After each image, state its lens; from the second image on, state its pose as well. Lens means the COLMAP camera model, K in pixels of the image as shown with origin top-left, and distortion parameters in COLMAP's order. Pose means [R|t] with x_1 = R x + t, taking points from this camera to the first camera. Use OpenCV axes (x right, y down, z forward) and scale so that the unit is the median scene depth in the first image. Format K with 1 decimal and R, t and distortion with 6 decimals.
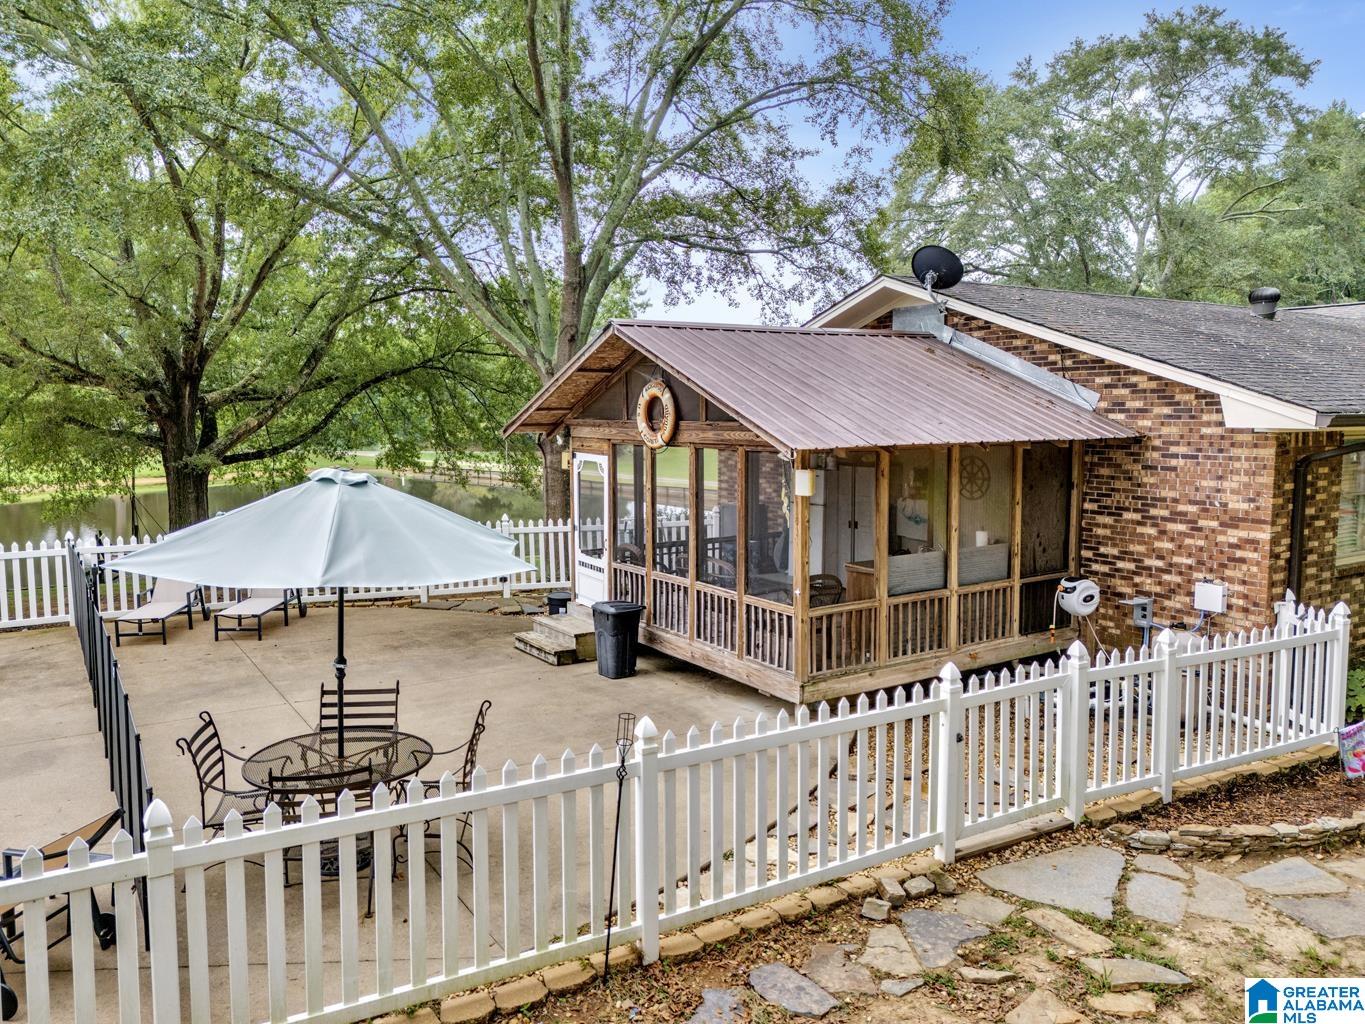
lens RADIAL K [[1003.3, 0, 678.2], [0, 1003.3, 504.9], [0, 0, 1]] dist [0.117864, -0.148085]
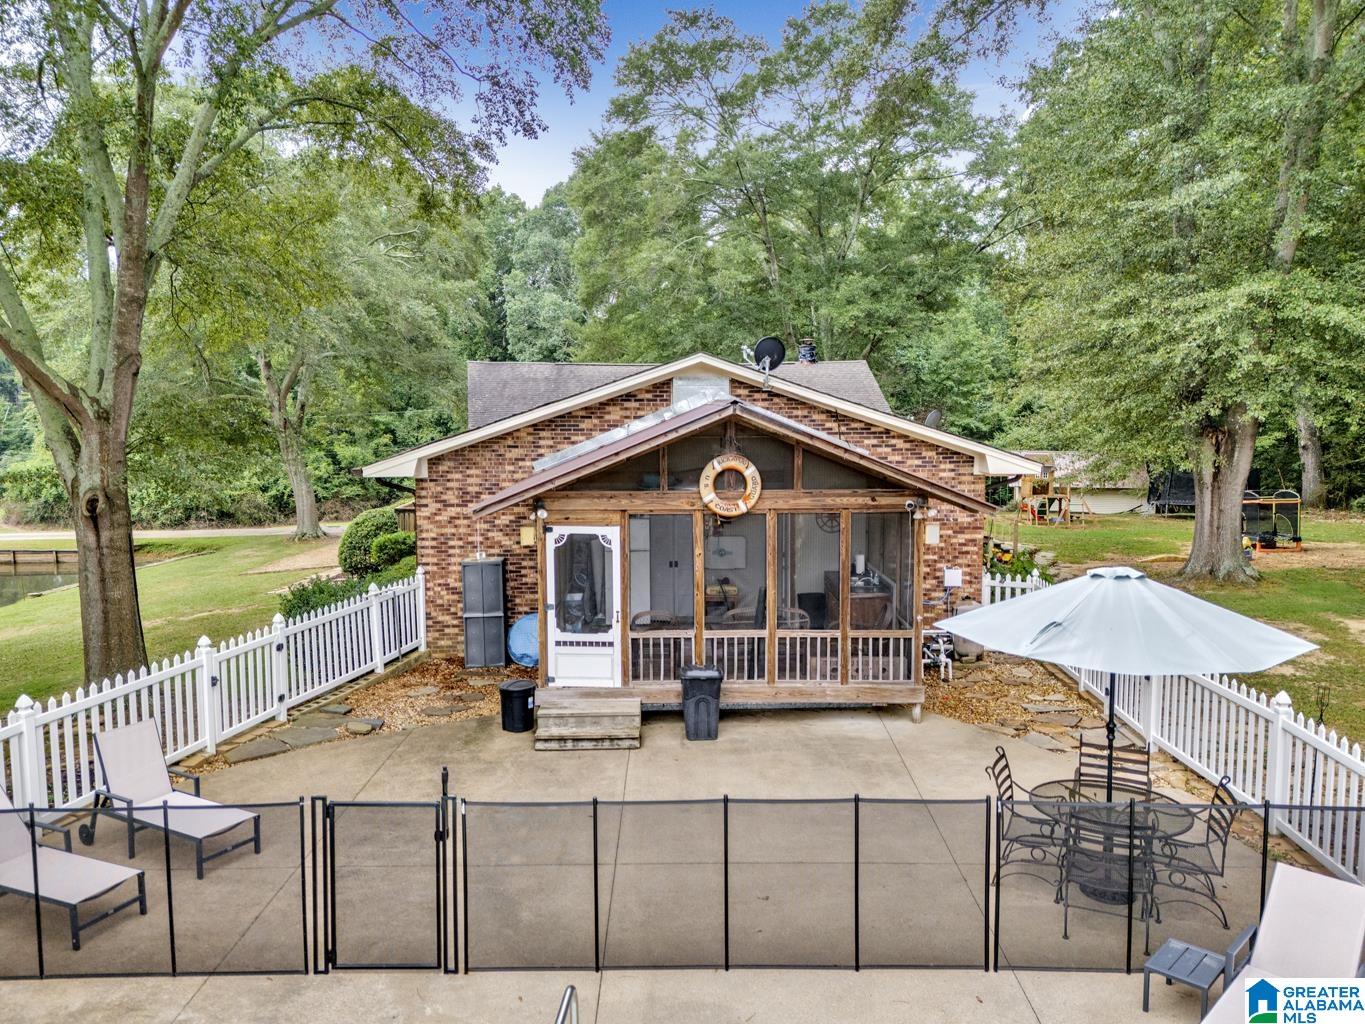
lens RADIAL K [[1003.3, 0, 678.2], [0, 1003.3, 504.9], [0, 0, 1]] dist [0.117864, -0.148085]
pose [[0.527620, -0.082684, 0.845447, -1.008270], [0.082880, 0.995514, 0.045636, -0.127762], [-0.845428, 0.045992, 0.532106, 0.496822]]
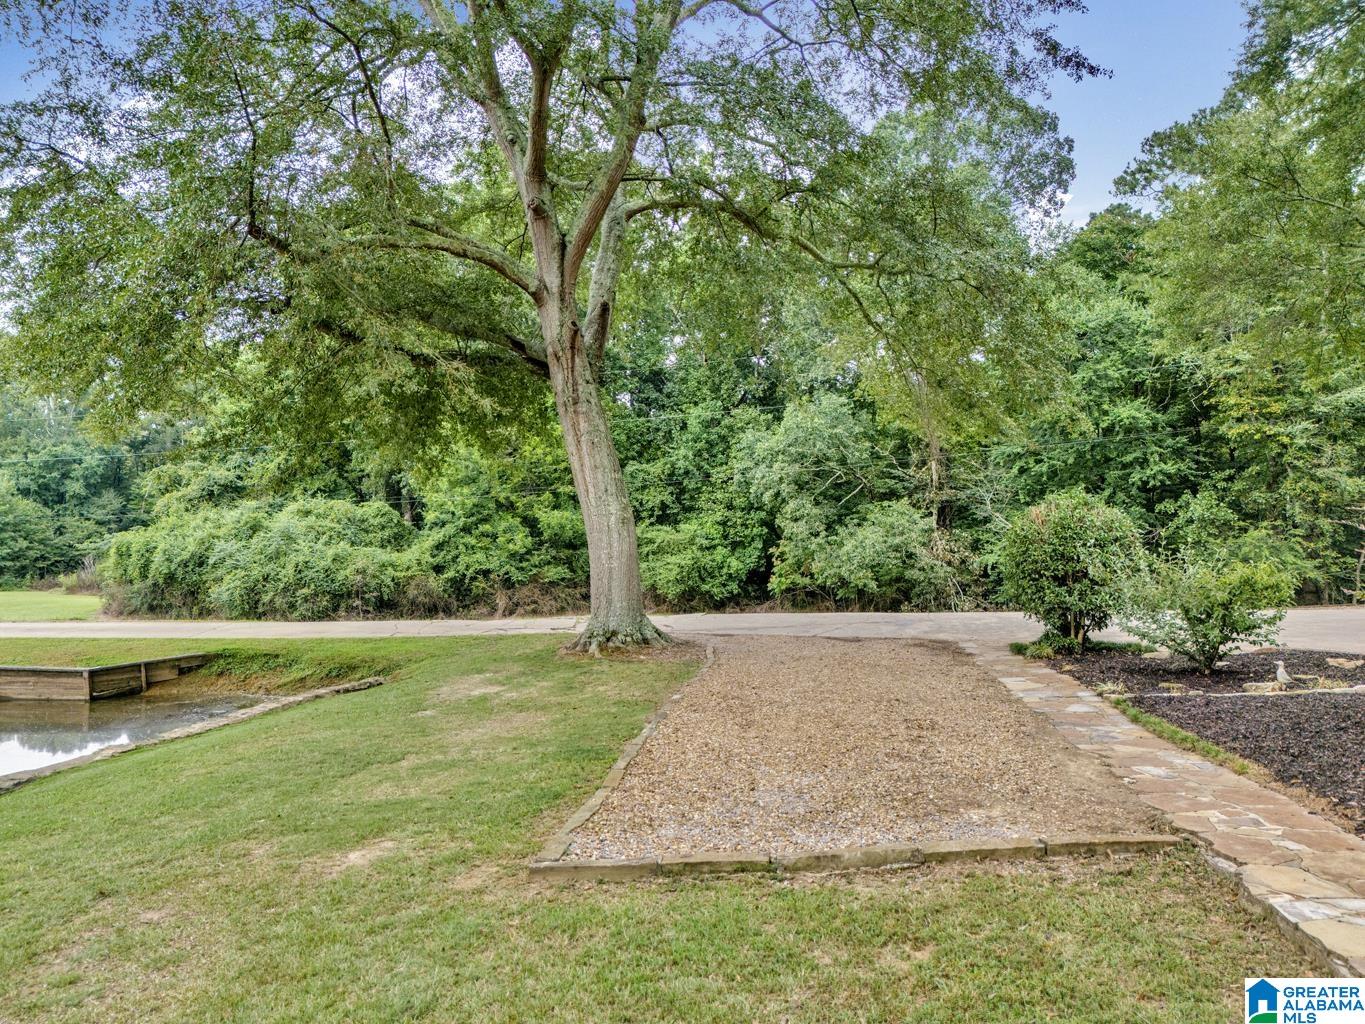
lens RADIAL K [[1003.3, 0, 678.2], [0, 1003.3, 504.9], [0, 0, 1]] dist [0.117864, -0.148085]
pose [[0.634164, 0.006875, 0.773168, 0.663180], [0.071700, 0.995129, -0.067658, -0.025796], [-0.769867, 0.098342, 0.630582, 3.080002]]
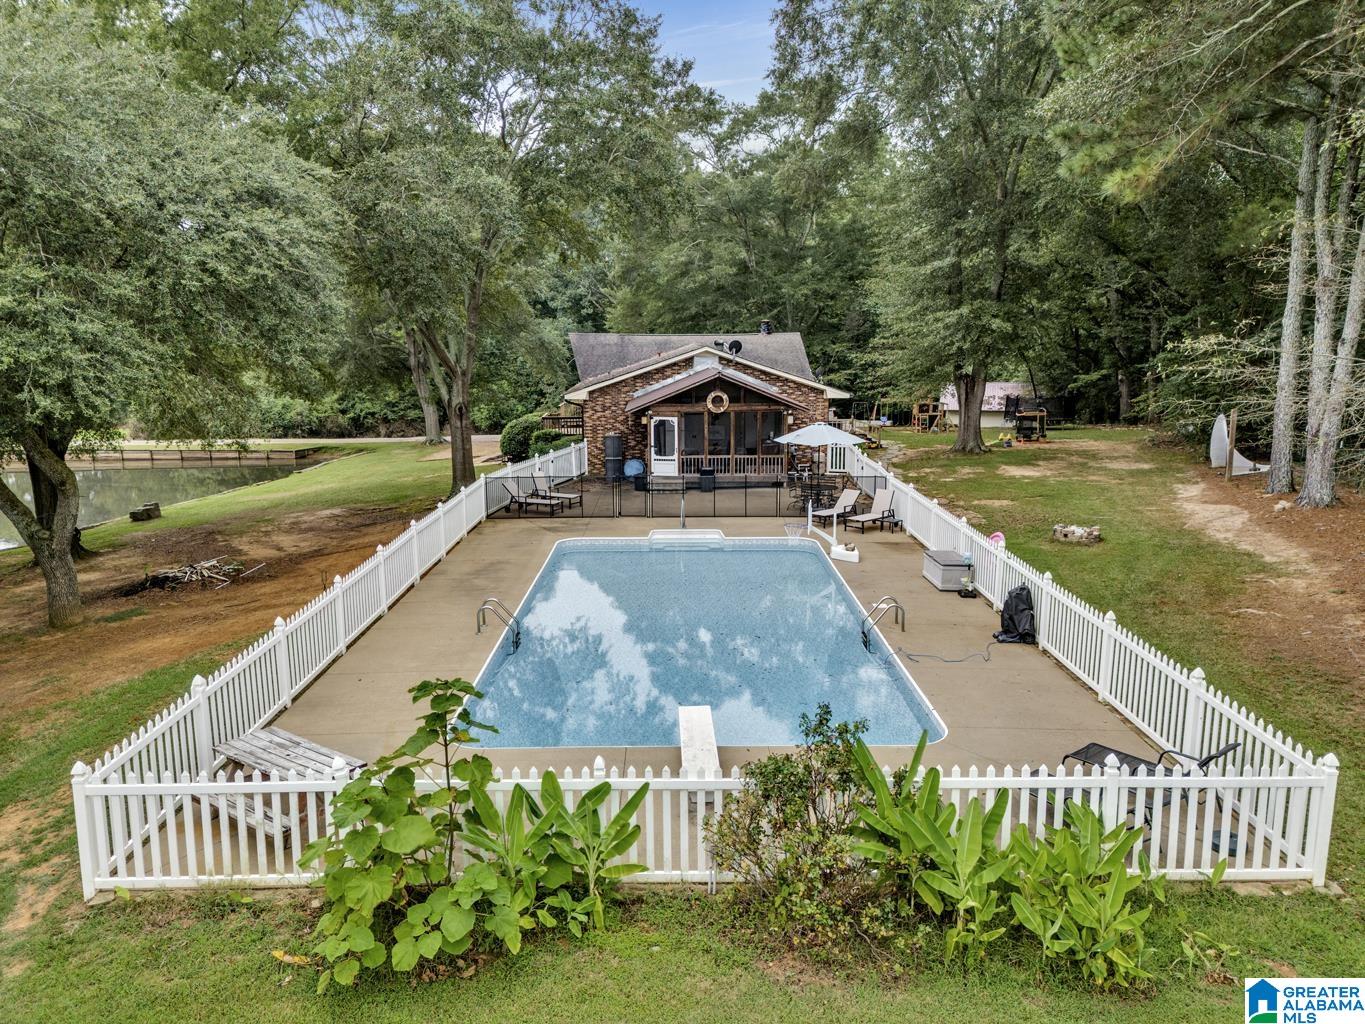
lens RADIAL K [[1003.3, 0, 678.2], [0, 1003.3, 504.9], [0, 0, 1]] dist [0.117864, -0.148085]
pose [[0.524298, -0.142316, 0.839558, -2.754951], [0.081713, 0.989794, 0.116754, -0.151267], [-0.847605, 0.007389, 0.530576, -0.504691]]
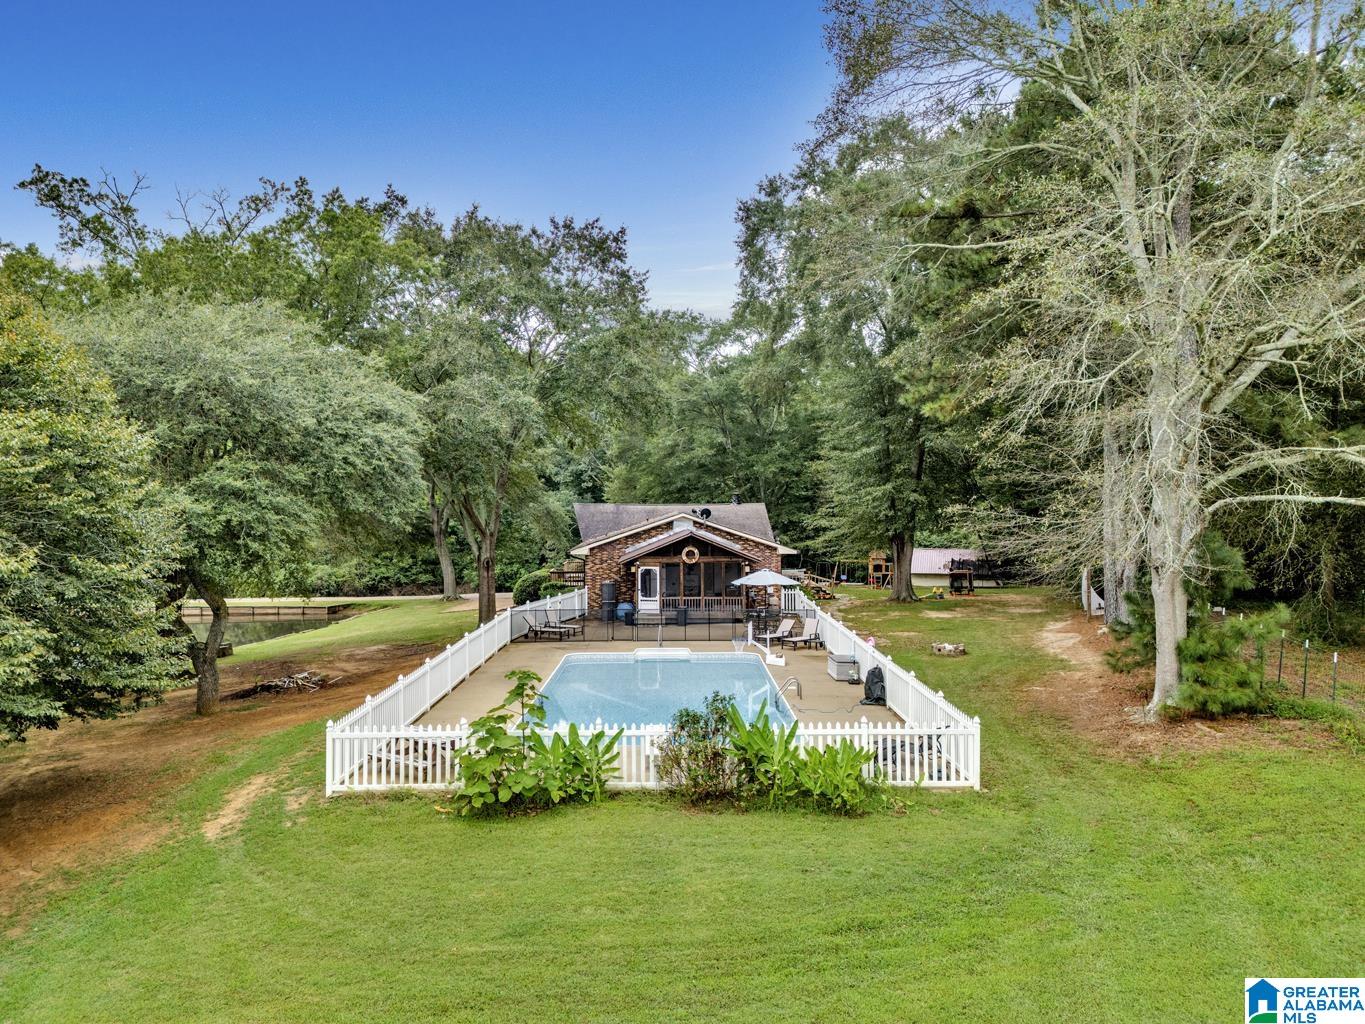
lens RADIAL K [[1003.3, 0, 678.2], [0, 1003.3, 504.9], [0, 0, 1]] dist [0.117864, -0.148085]
pose [[0.521077, 0.001094, 0.853509, -3.470034], [0.080833, 0.995441, -0.050626, -0.094357], [-0.849673, 0.095372, 0.518613, -1.010610]]
